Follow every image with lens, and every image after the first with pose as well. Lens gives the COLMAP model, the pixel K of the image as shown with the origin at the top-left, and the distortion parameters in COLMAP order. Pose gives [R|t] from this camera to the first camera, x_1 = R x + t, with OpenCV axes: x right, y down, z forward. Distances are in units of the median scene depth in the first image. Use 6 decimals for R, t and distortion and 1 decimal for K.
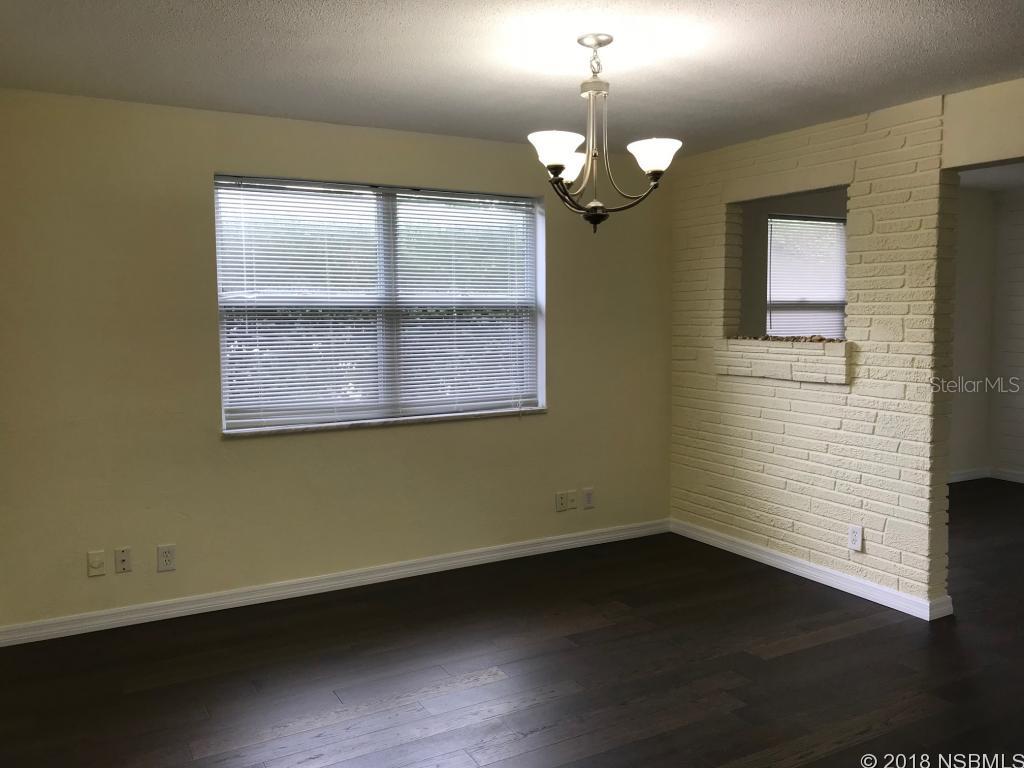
lens RADIAL K [[833.3, 0, 512.5], [0, 833.3, 375.6], [0, 0, 1]] dist [0.032648, -0.051621]
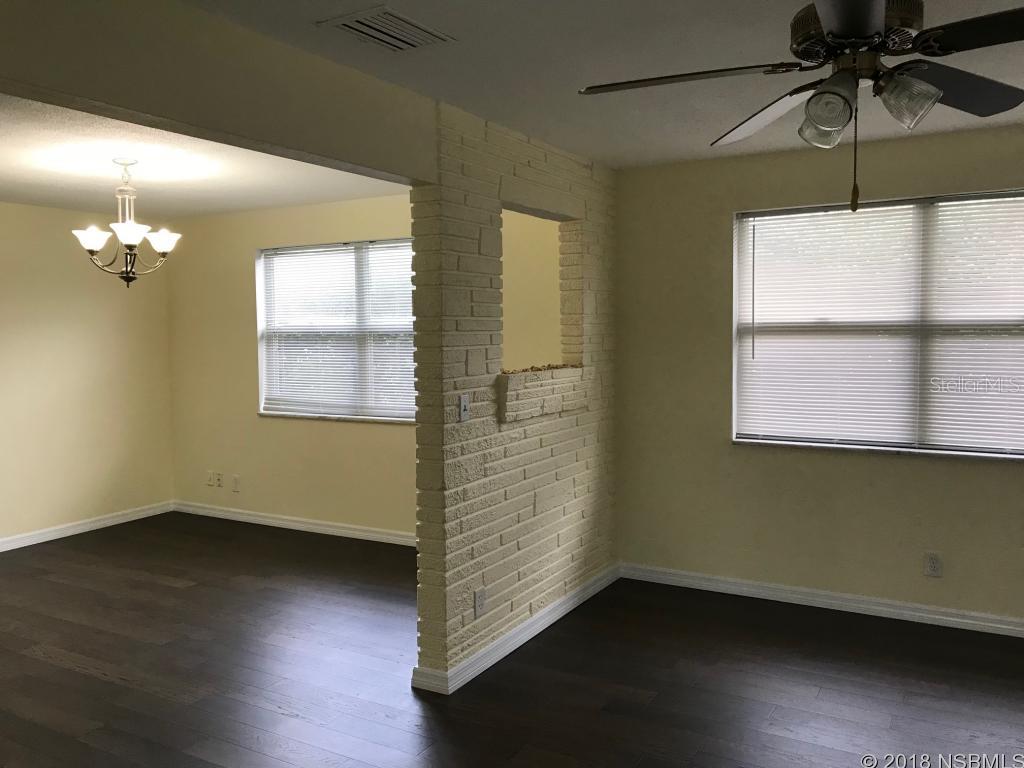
lens RADIAL K [[833.3, 0, 514.1], [0, 833.3, 383.8], [0, 0, 1]] dist [0.032648, -0.051621]
pose [[0.519514, 0.058880, -0.852431, 1.227712], [-0.059542, 0.997692, 0.032626, -0.063664], [0.852385, 0.033806, 0.521821, 0.579228]]
